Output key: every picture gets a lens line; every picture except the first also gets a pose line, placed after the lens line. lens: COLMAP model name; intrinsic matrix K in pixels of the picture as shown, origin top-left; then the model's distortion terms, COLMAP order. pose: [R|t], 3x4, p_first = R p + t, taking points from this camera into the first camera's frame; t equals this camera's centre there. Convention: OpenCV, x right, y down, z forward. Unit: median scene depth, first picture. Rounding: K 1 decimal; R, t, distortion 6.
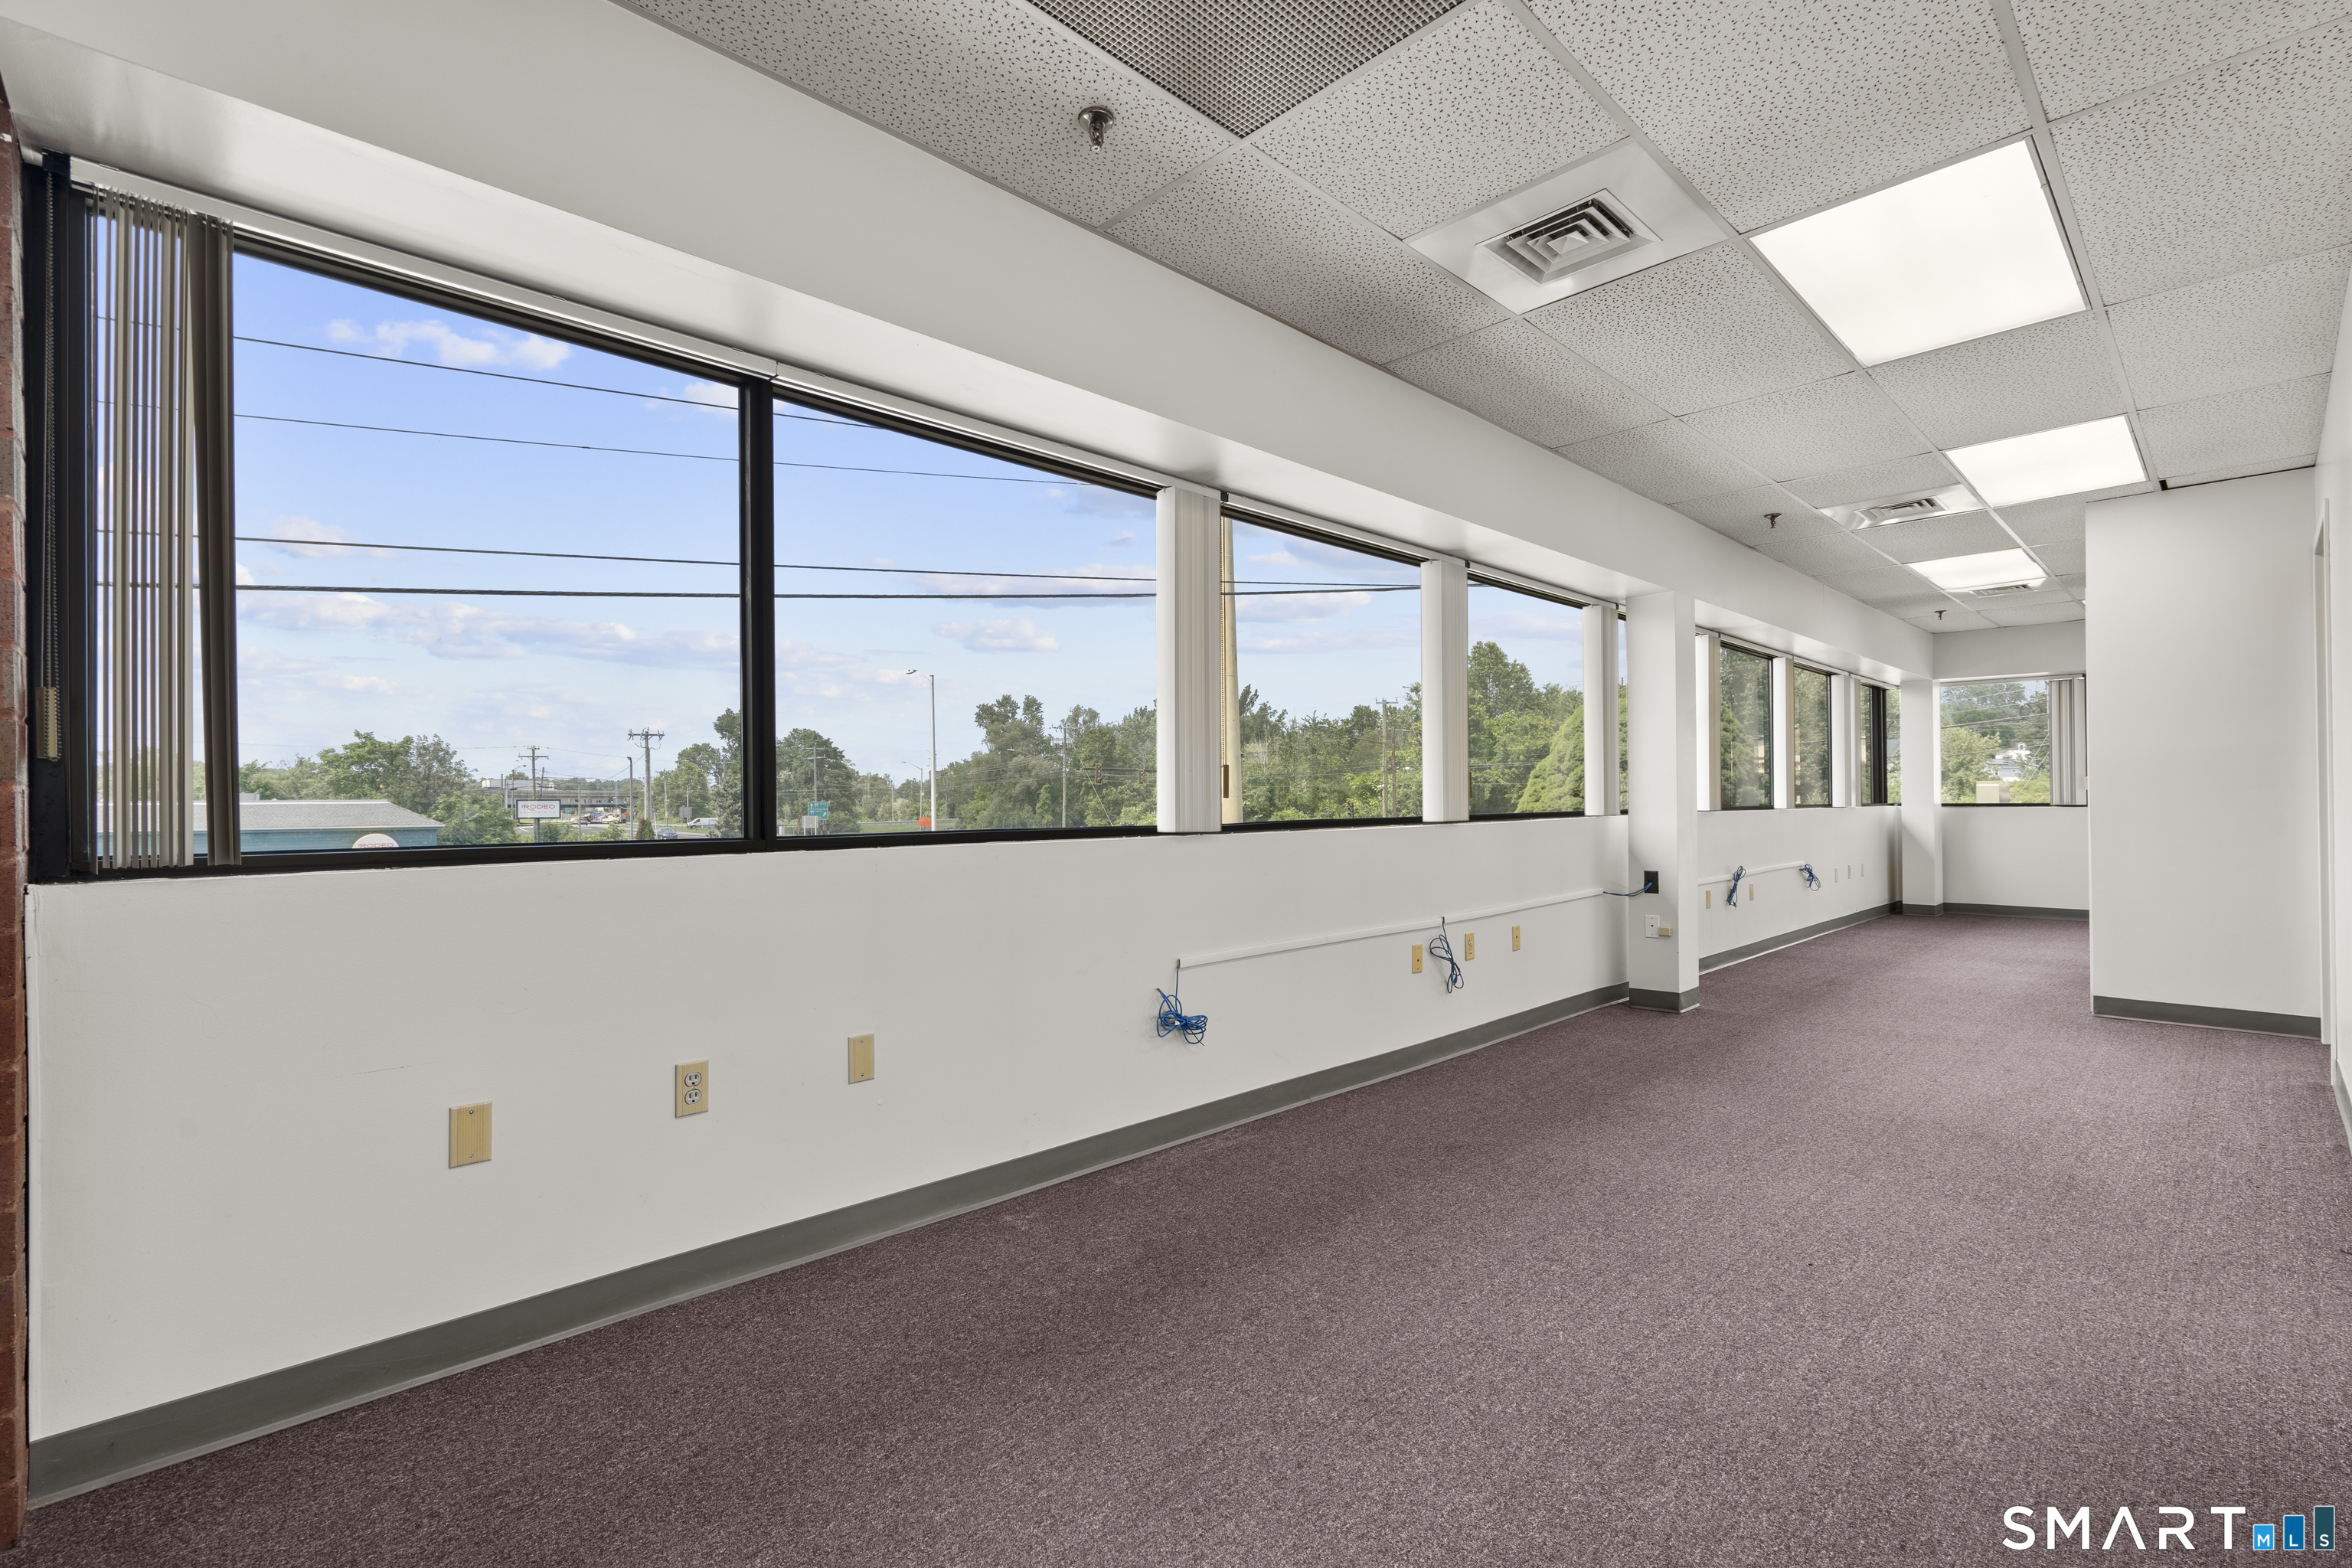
lens RADIAL K [[1051.9, 0, 1181.6], [0, 1051.9, 788.2], [0, 0, 1]] dist [-0.004795, 0.002614]
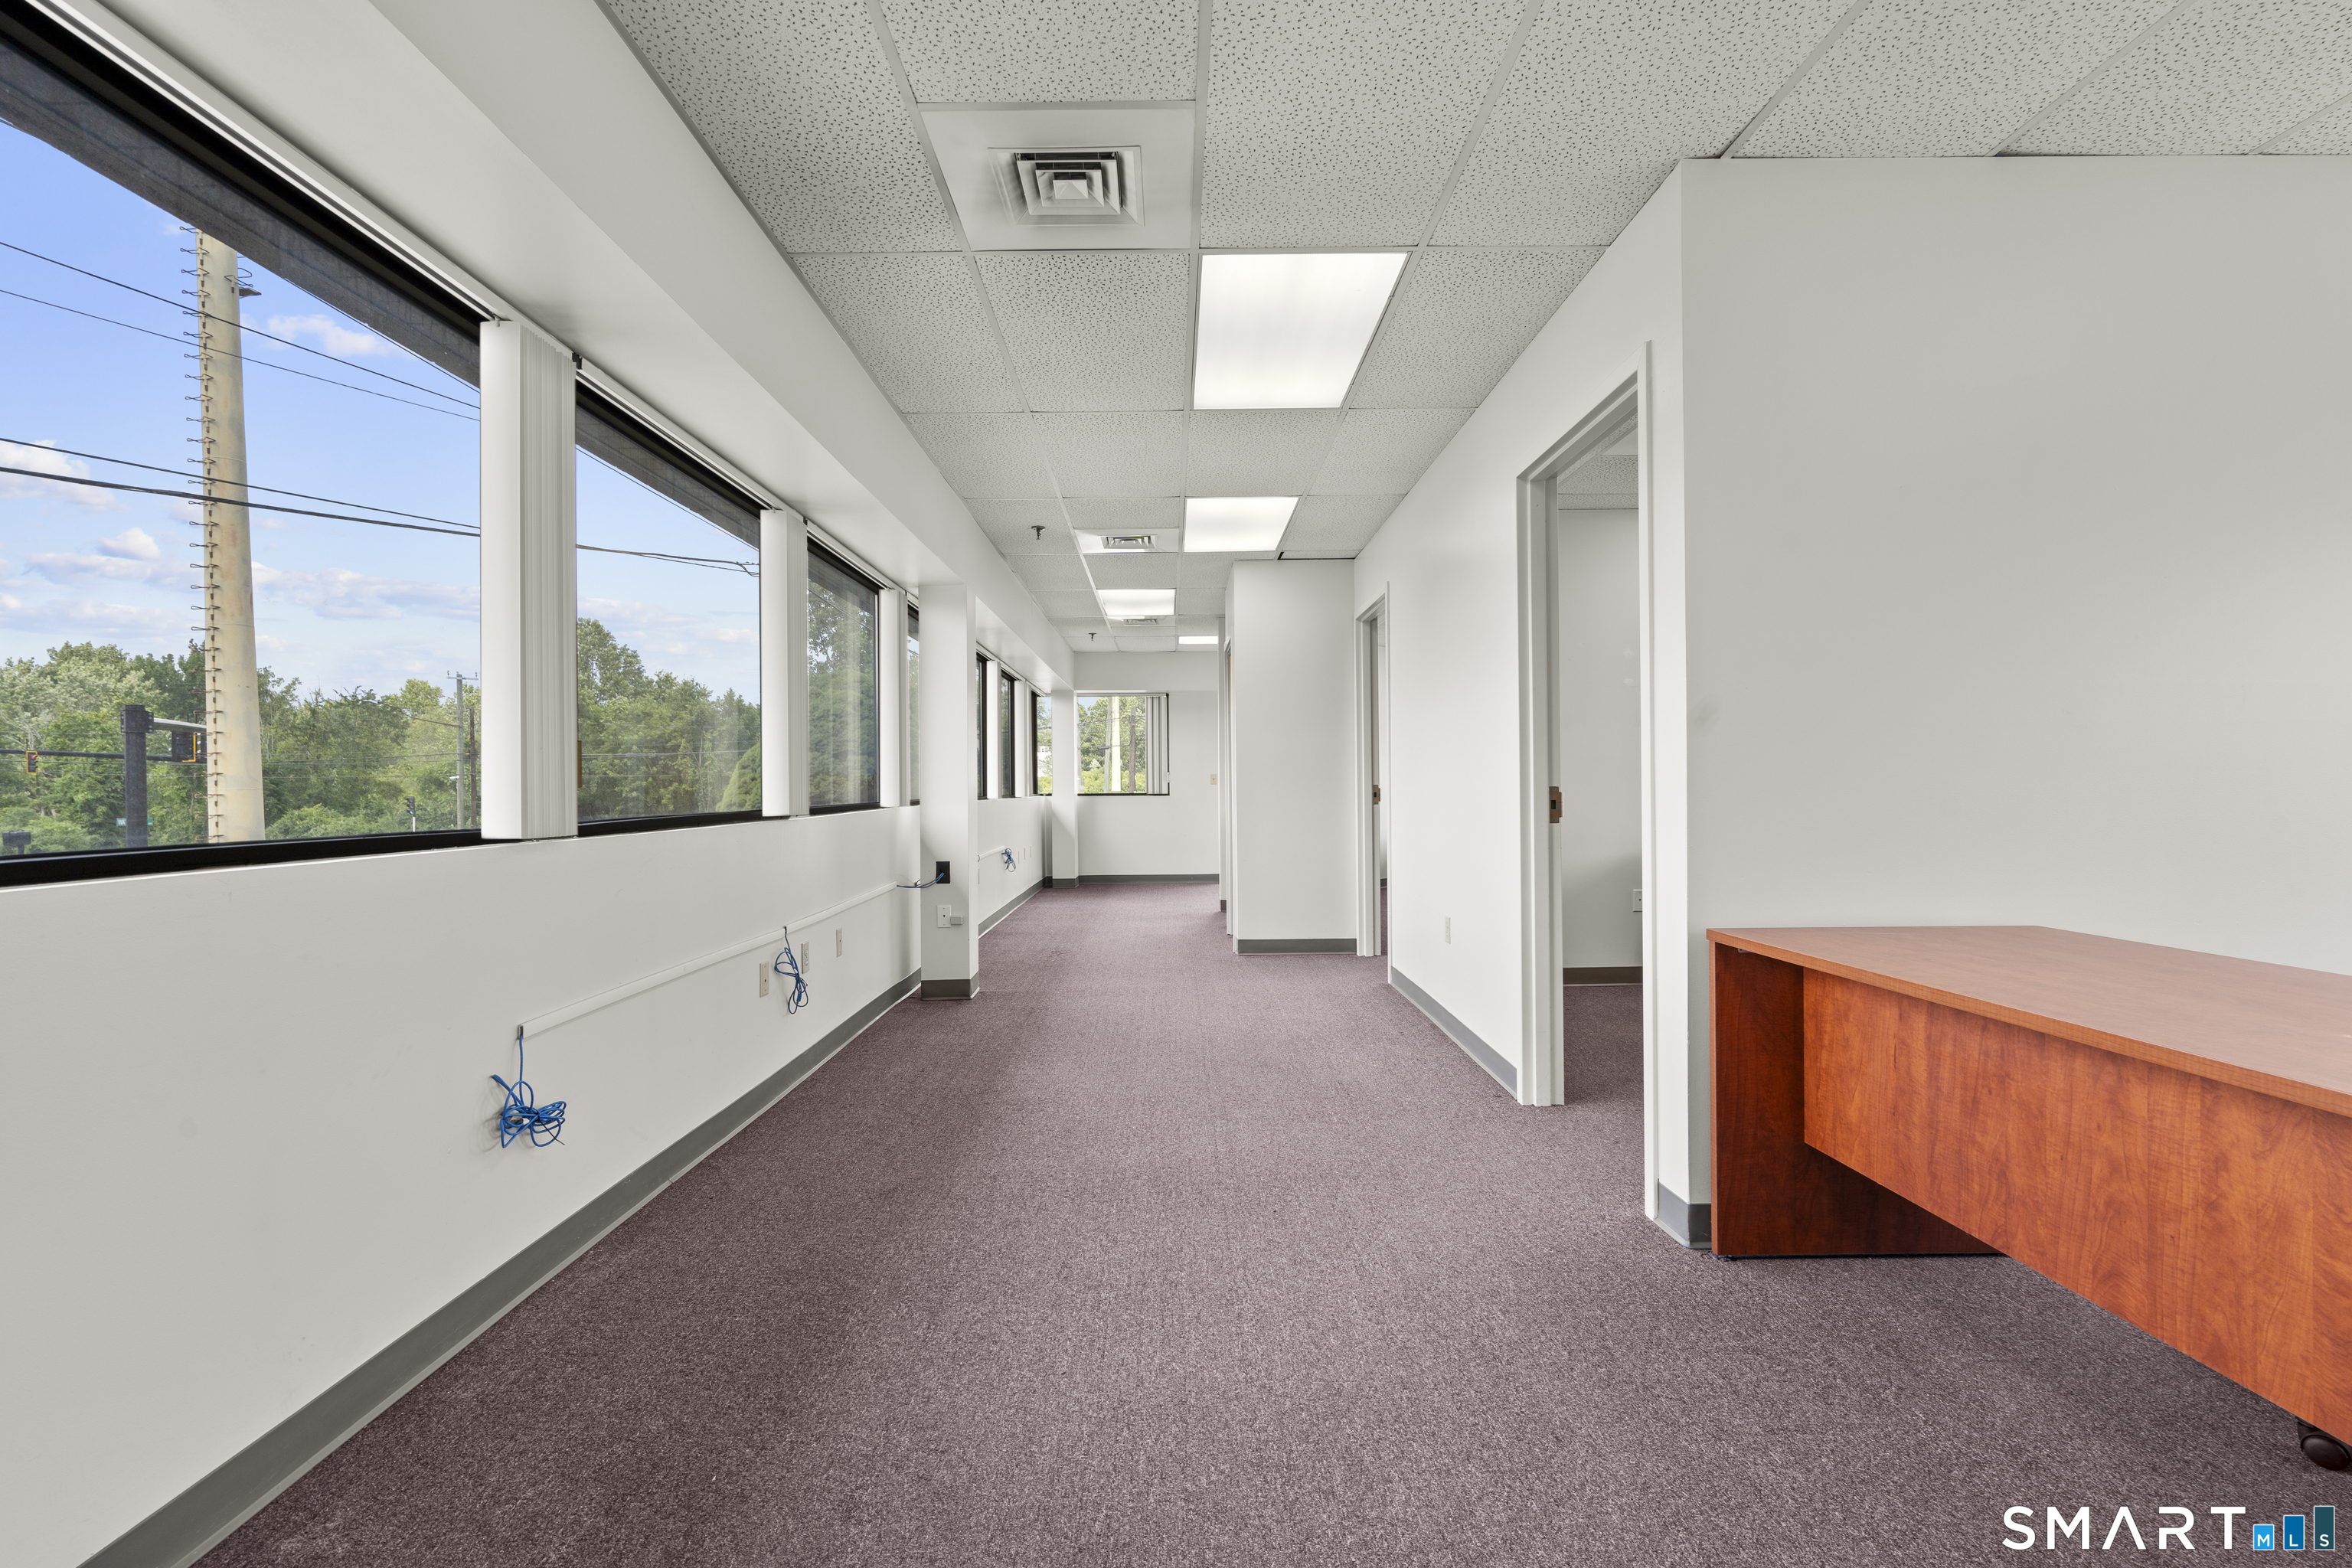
lens RADIAL K [[1051.9, 0, 1176.8], [0, 1051.9, 784.0], [0, 0, 1]] dist [-0.004795, 0.002614]
pose [[0.699133, 0.001527, 0.714990, -0.180431], [-0.003031, 0.999995, 0.000828, 0.005629], [-0.714986, -0.002746, 0.699134, 0.217297]]
